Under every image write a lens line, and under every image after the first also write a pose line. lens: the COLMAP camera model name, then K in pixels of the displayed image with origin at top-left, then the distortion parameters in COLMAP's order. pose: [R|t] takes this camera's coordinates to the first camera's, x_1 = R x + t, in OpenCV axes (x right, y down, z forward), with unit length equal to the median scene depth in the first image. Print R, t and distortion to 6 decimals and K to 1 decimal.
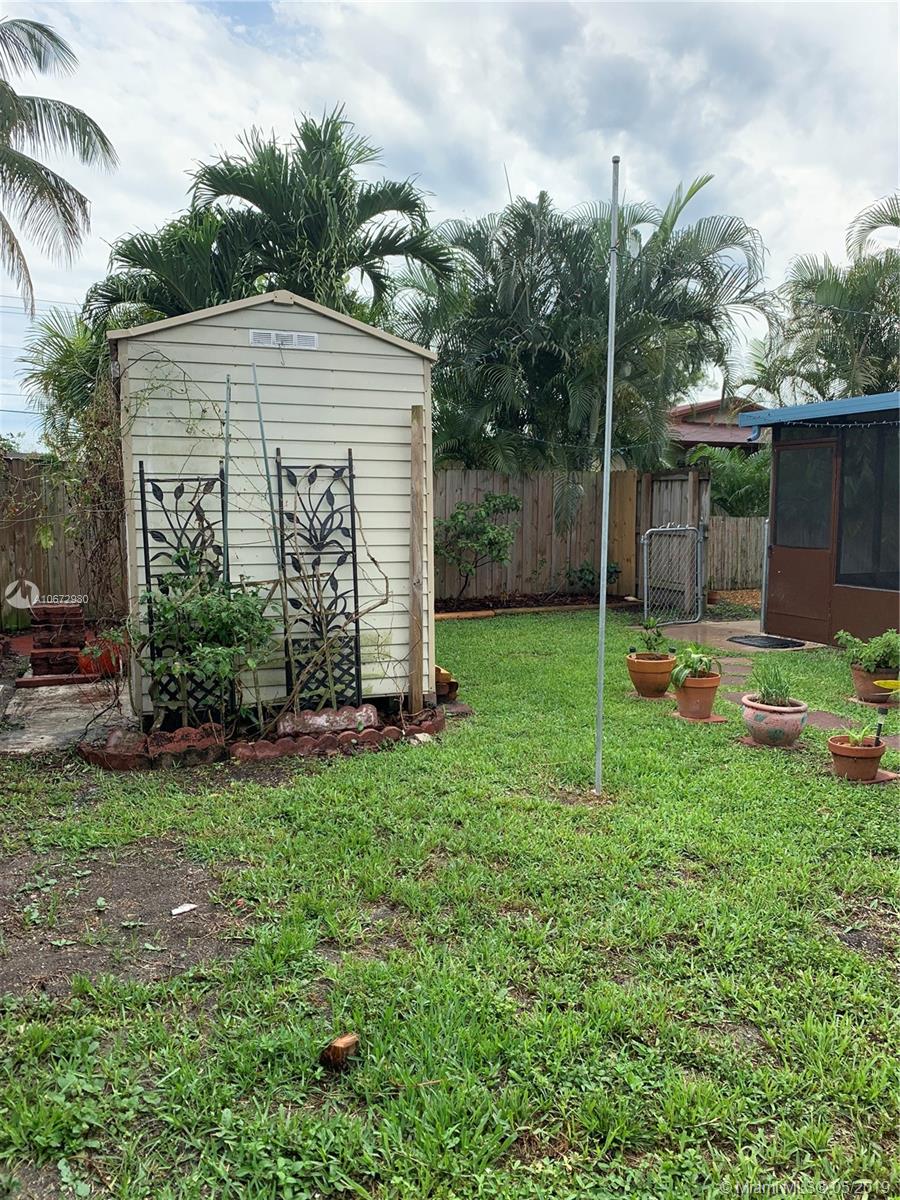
lens RADIAL K [[835.8, 0, 323.7], [0, 835.8, 617.5], [0, 0, 1]] dist [-0.006988, -0.000037]
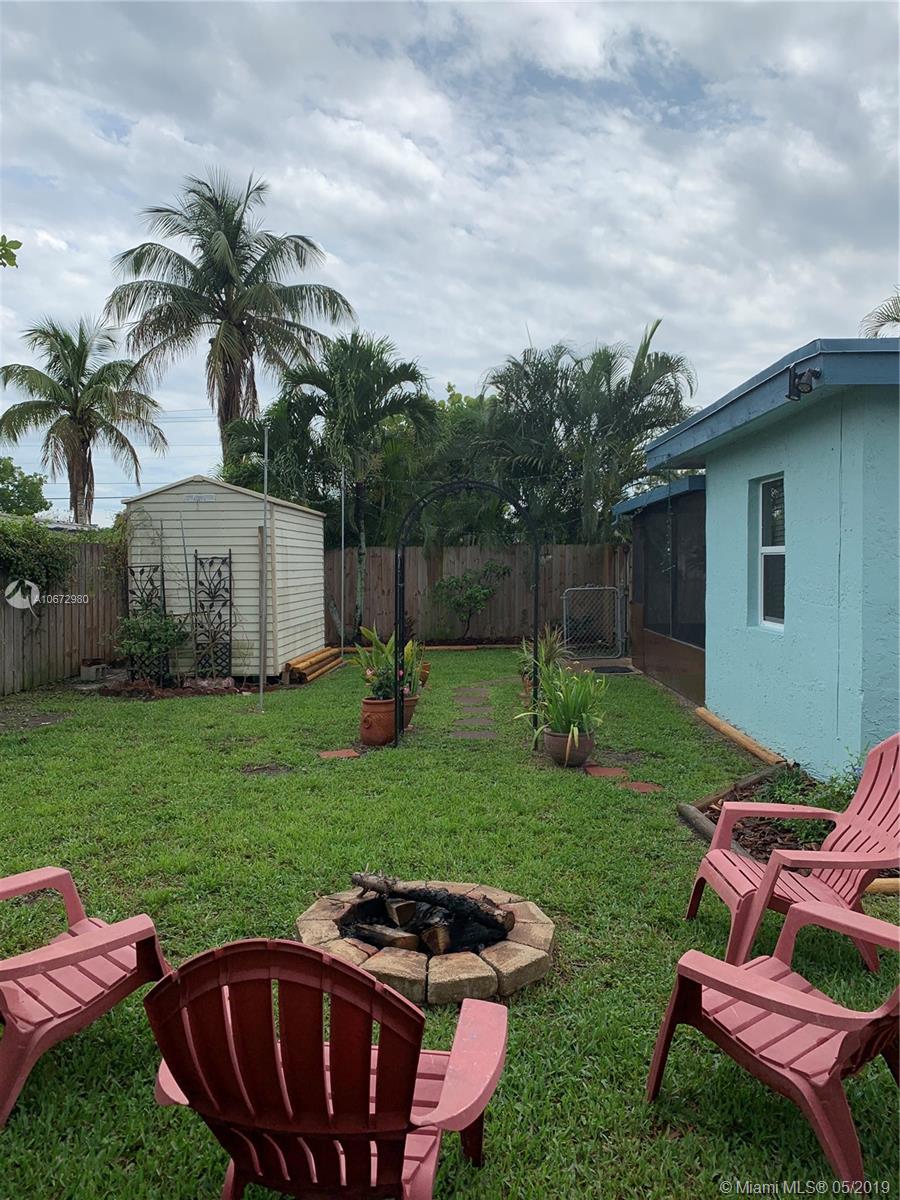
lens RADIAL K [[901.5, 0, 445.3], [0, 901.5, 606.9], [0, 0, 1]] dist [0.039320, -0.080857]
pose [[0.928872, -0.002512, -0.370392, 0.689331], [-0.031128, 0.995910, -0.084817, 0.054601], [0.369090, 0.090314, 0.924995, -0.417255]]
